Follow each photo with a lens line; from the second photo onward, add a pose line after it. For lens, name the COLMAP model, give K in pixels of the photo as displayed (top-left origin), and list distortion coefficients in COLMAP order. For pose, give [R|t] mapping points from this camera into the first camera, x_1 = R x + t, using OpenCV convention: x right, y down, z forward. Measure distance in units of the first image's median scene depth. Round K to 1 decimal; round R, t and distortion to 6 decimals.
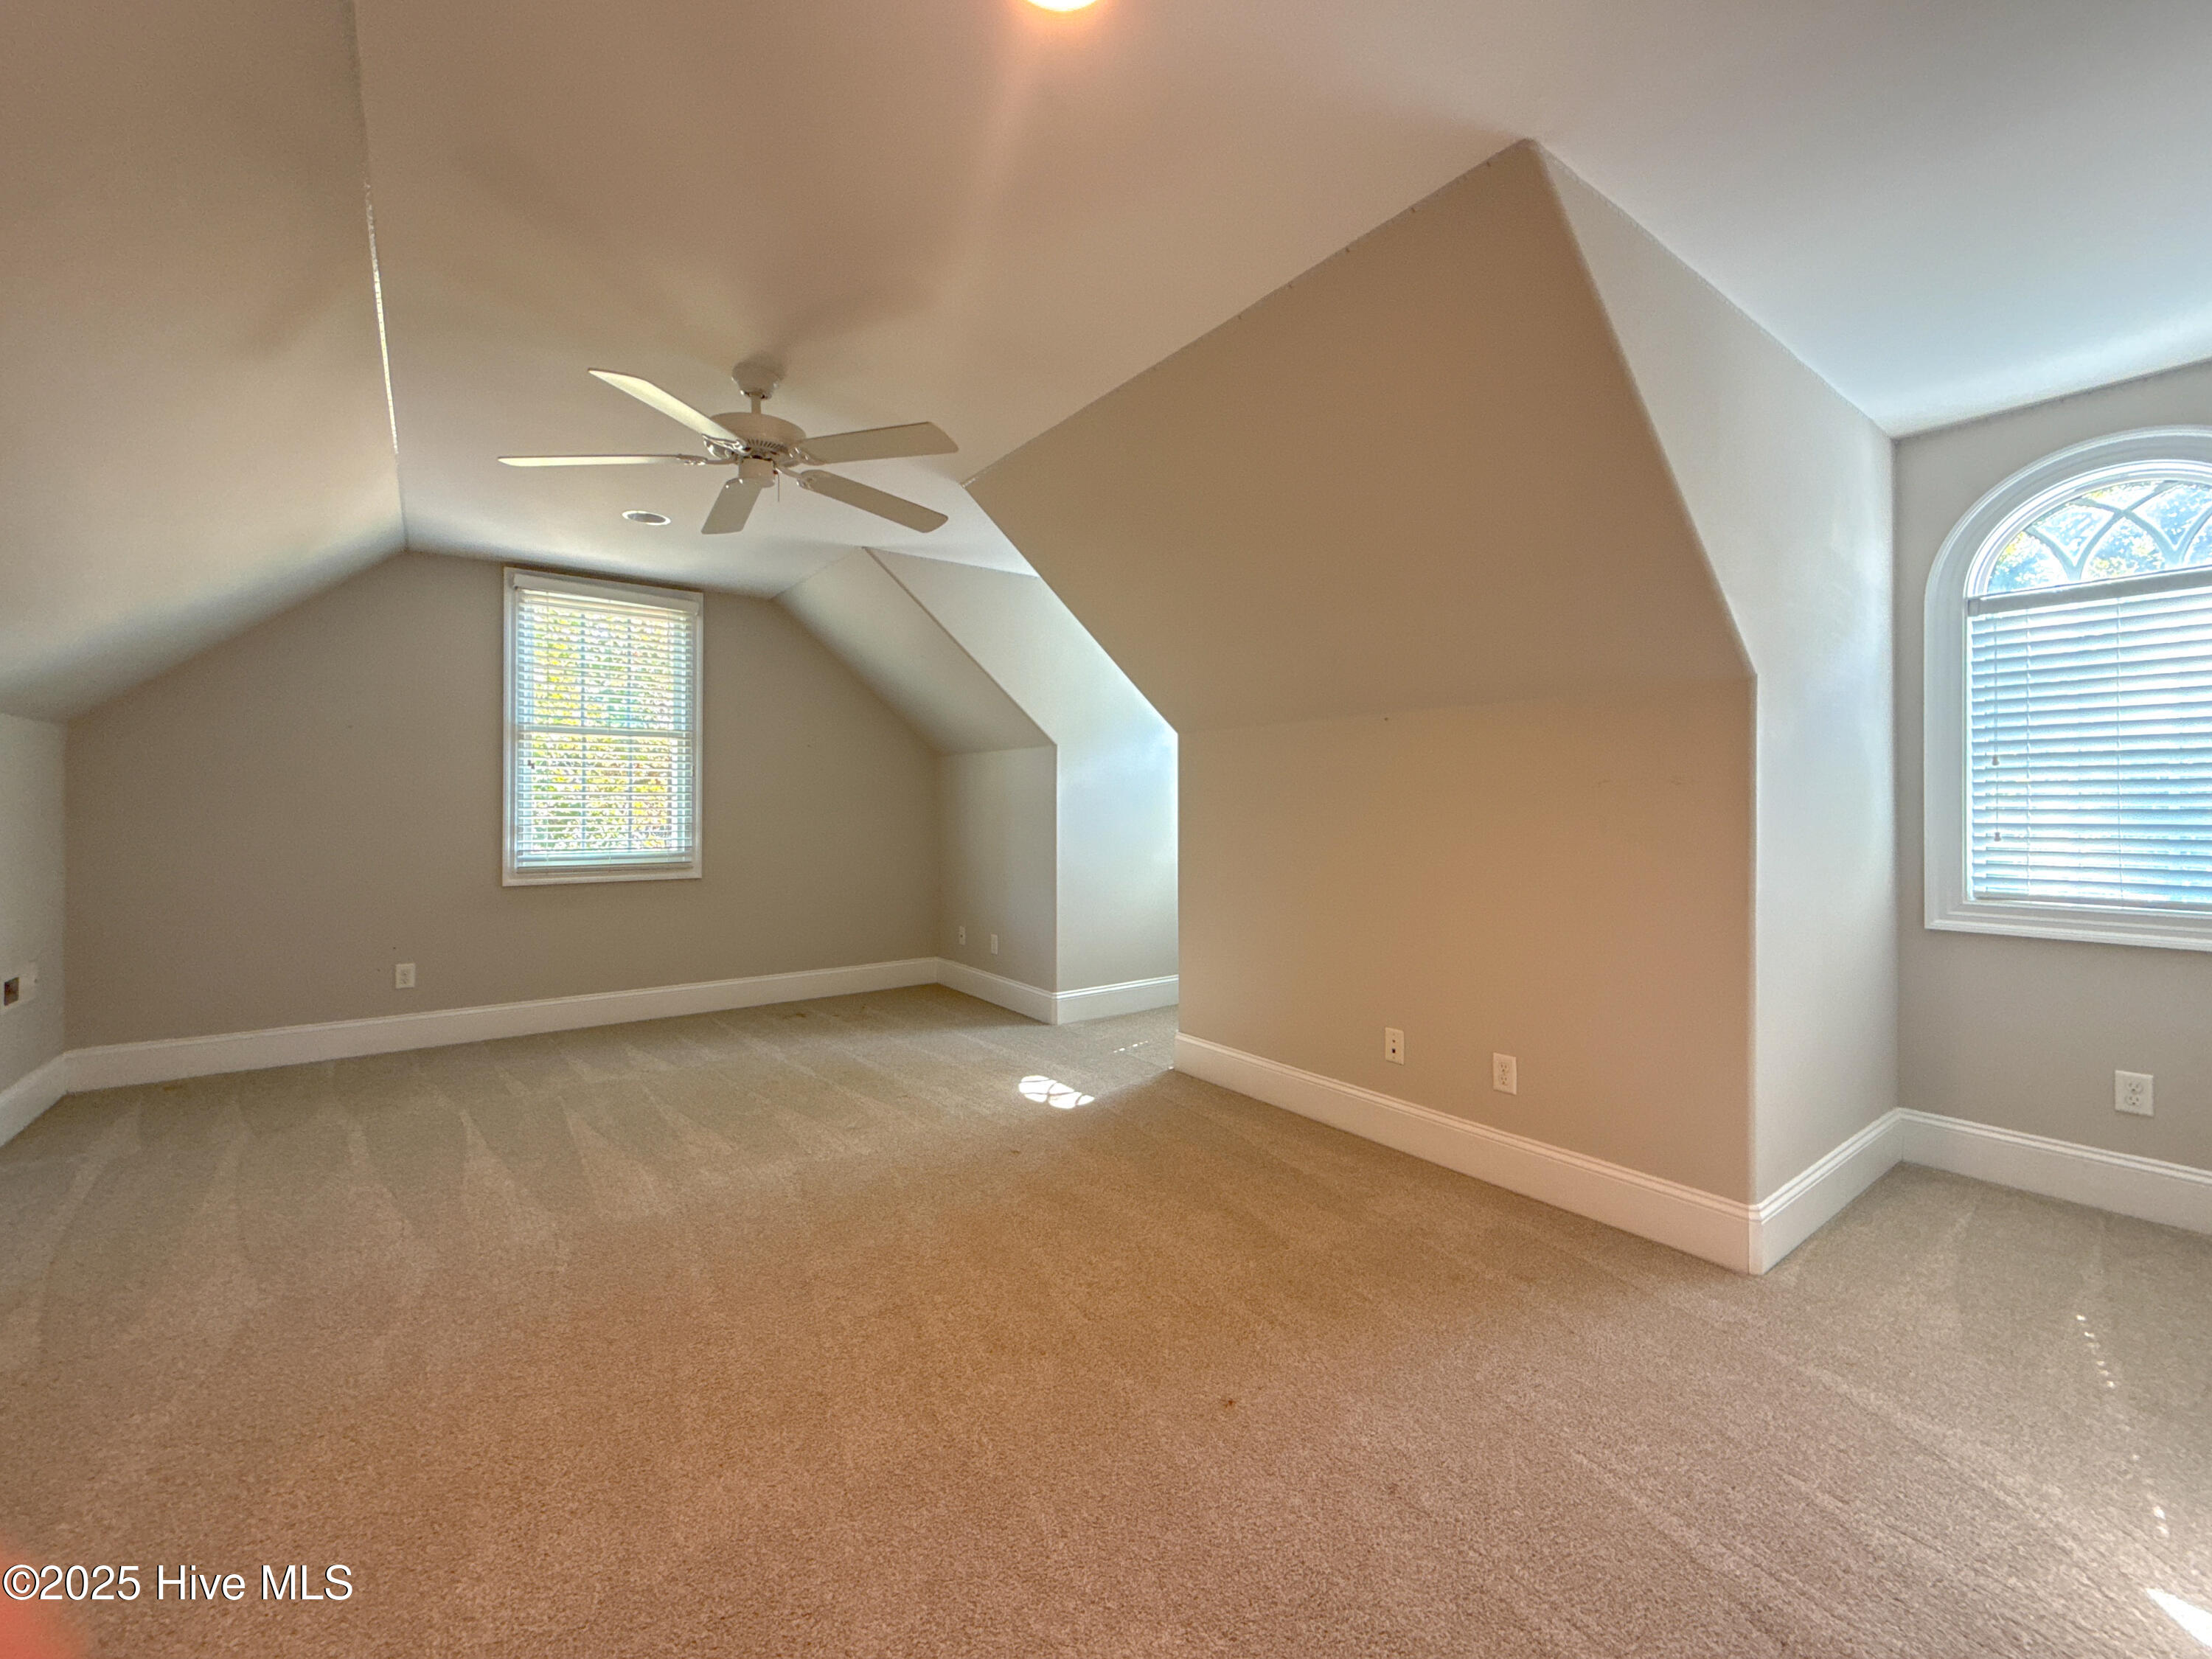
lens RADIAL K [[894.2, 0, 1090.8], [0, 894.2, 814.1], [0, 0, 1]] dist [-0.000182, 0.000037]
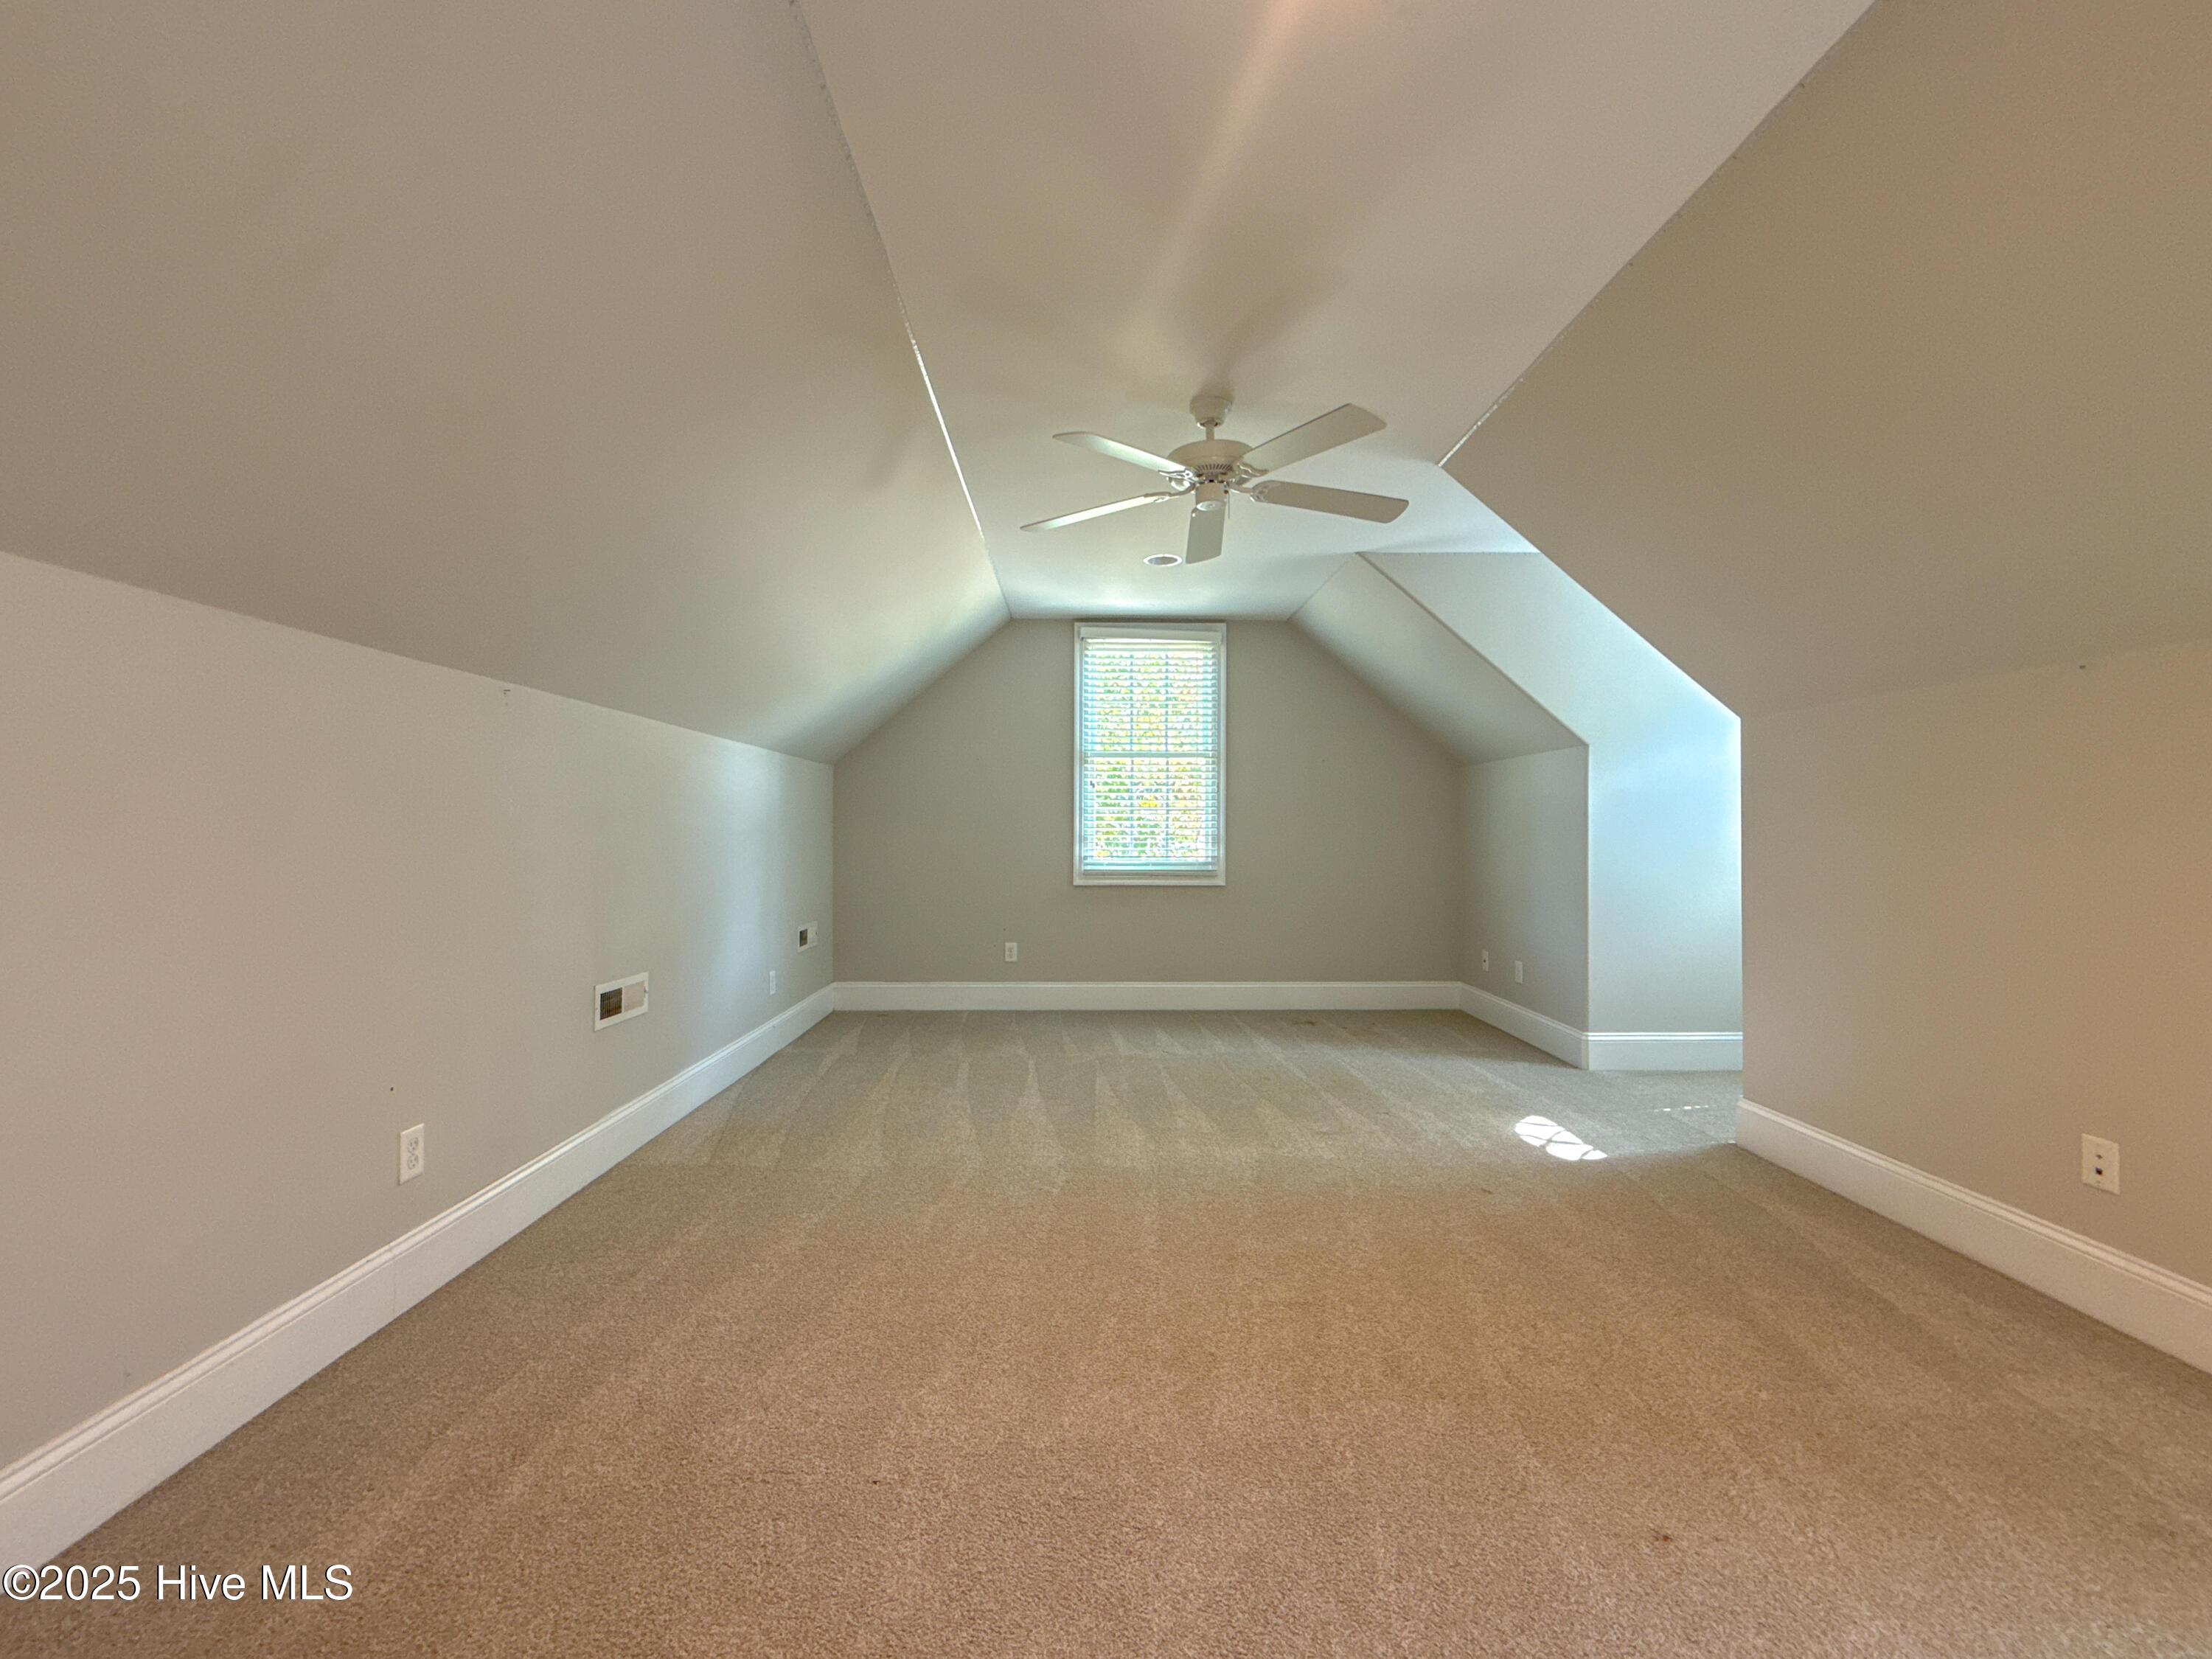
lens RADIAL K [[894.2, 0, 1092.1], [0, 894.2, 836.3], [0, 0, 1]] dist [-0.000182, 0.000037]
pose [[0.815687, 0.006138, -0.578460, 0.104152], [-0.008106, 0.999967, -0.000820, 0.023003], [0.578436, 0.005358, 0.815710, 0.031778]]
